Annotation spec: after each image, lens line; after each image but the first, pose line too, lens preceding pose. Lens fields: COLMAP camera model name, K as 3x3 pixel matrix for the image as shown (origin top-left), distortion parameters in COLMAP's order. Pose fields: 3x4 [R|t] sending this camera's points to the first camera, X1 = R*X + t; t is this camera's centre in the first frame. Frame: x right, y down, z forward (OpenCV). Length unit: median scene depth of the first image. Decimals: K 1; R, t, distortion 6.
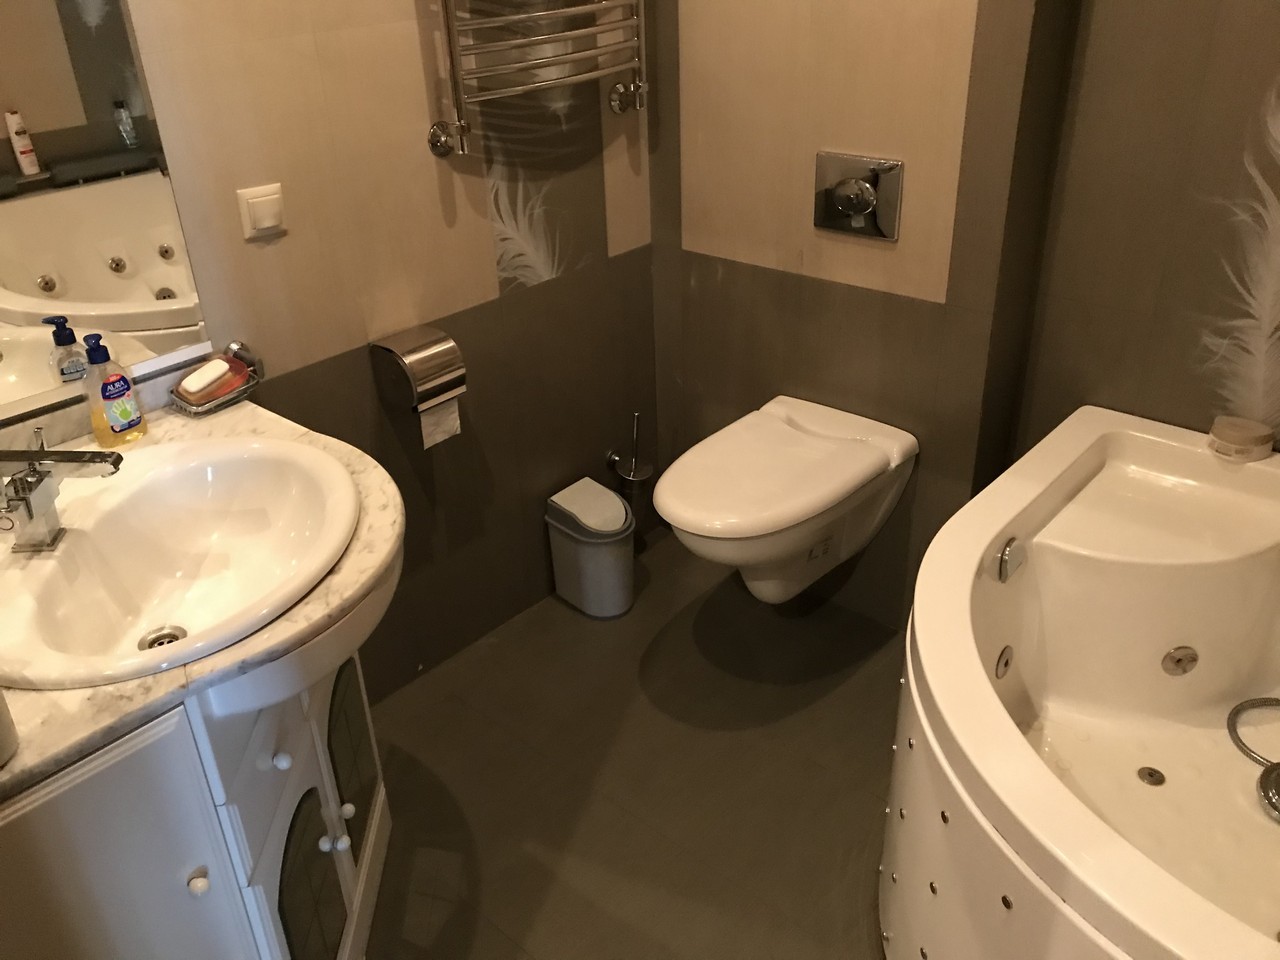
lens RADIAL K [[1022.0, 0, 640.0], [0, 1022.0, 480.0], [0, 0, 1]] dist [0.069345, -0.086620]
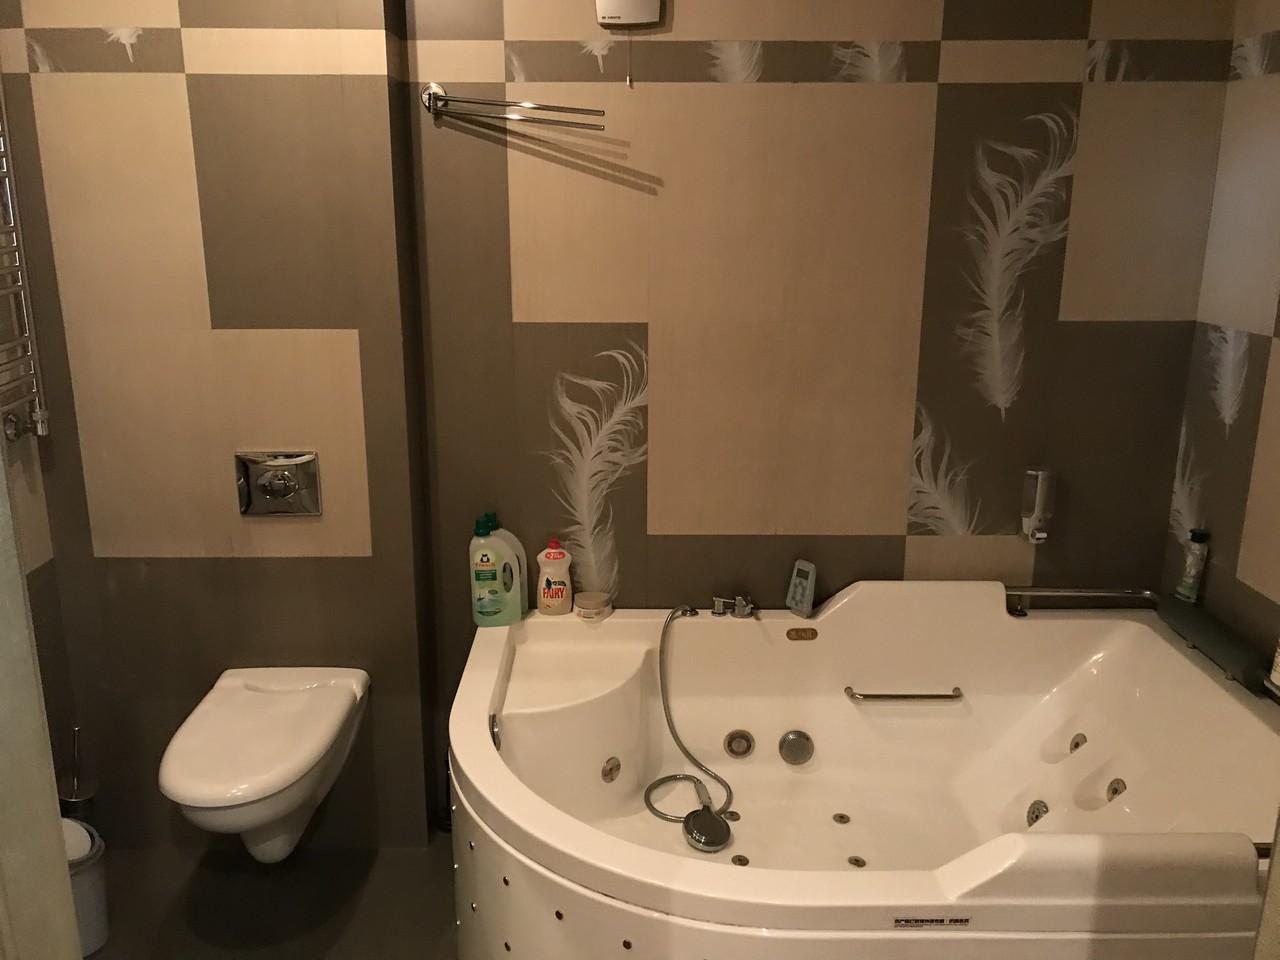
lens RADIAL K [[1056.7, 0, 626.3], [0, 1056.7, 471.5], [0, 0, 1]] dist [0.059464, -0.077343]
pose [[0.724802, -0.134984, 0.675604, -0.321778], [0.304020, 0.942644, -0.137821, 0.001096], [-0.618251, 0.305290, 0.724268, -0.136963]]
